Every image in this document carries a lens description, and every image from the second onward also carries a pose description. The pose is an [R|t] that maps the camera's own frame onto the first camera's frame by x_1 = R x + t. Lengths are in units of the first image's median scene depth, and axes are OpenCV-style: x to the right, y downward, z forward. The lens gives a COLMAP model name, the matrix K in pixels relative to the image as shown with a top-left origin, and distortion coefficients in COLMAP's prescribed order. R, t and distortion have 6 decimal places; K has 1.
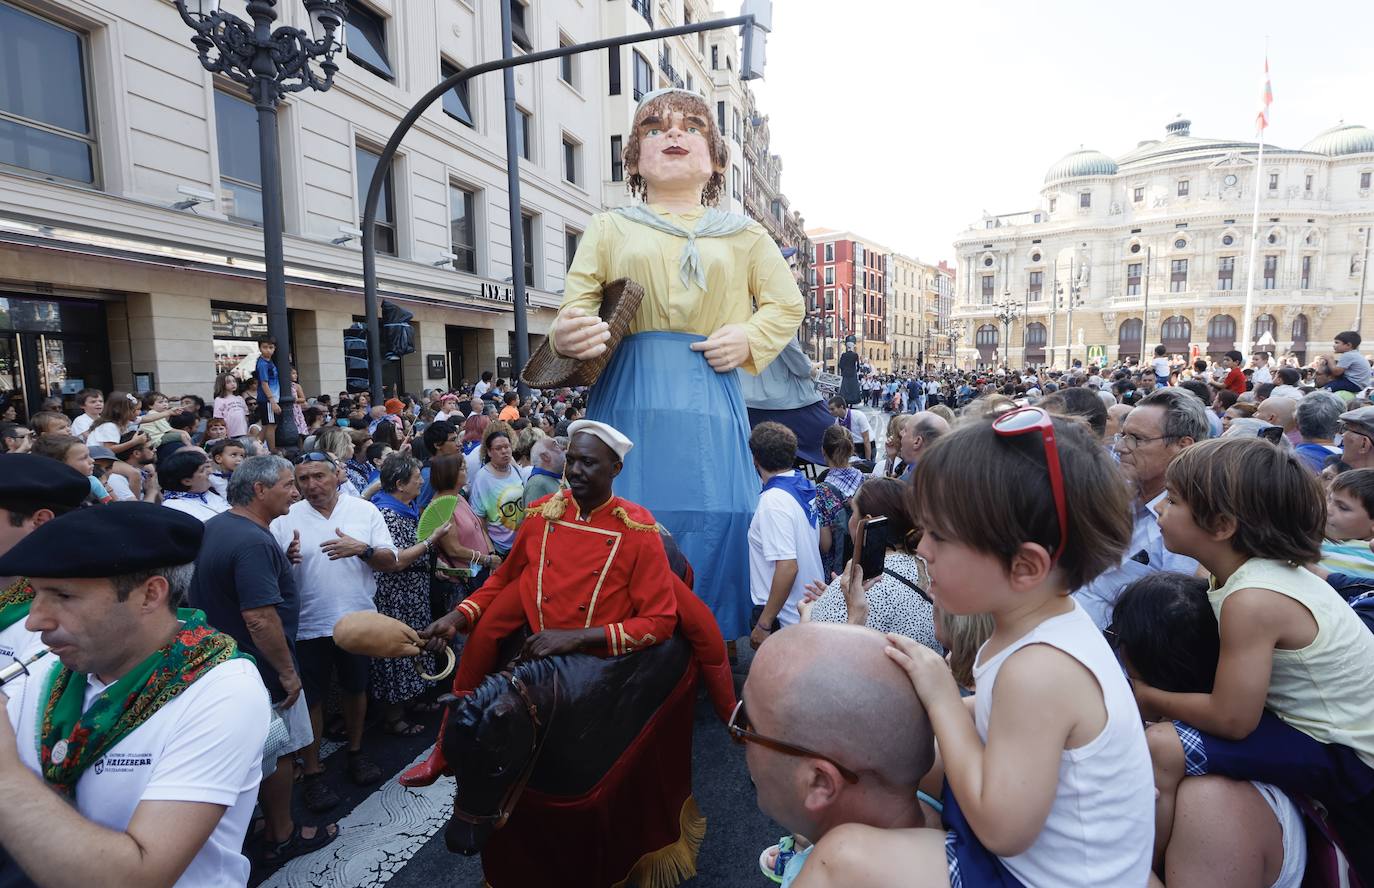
lens RADIAL K [[678.2, 0, 719.1], [0, 678.2, 447.4], [0, 0, 1]] dist [-0.052308, 0.019585]
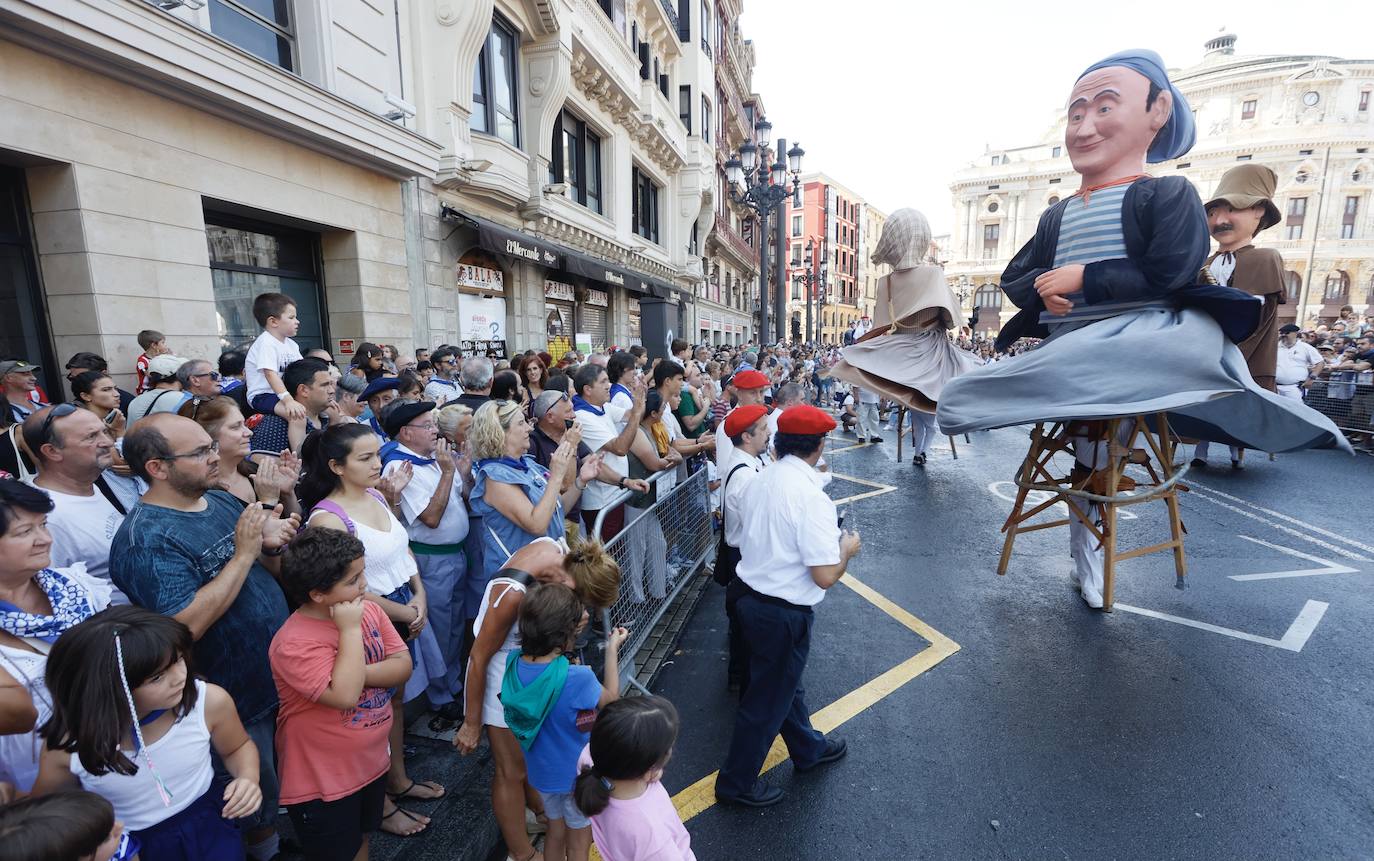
lens RADIAL K [[646.4, 0, 714.3], [0, 646.4, 450.8], [0, 0, 1]] dist [-0.001130, -0.001058]
pose [[0.996511, -0.007722, 0.083109, -0.010746], [0.003102, 0.998449, 0.055579, -0.021146], [-0.083410, -0.055127, 0.994989, 0.218605]]
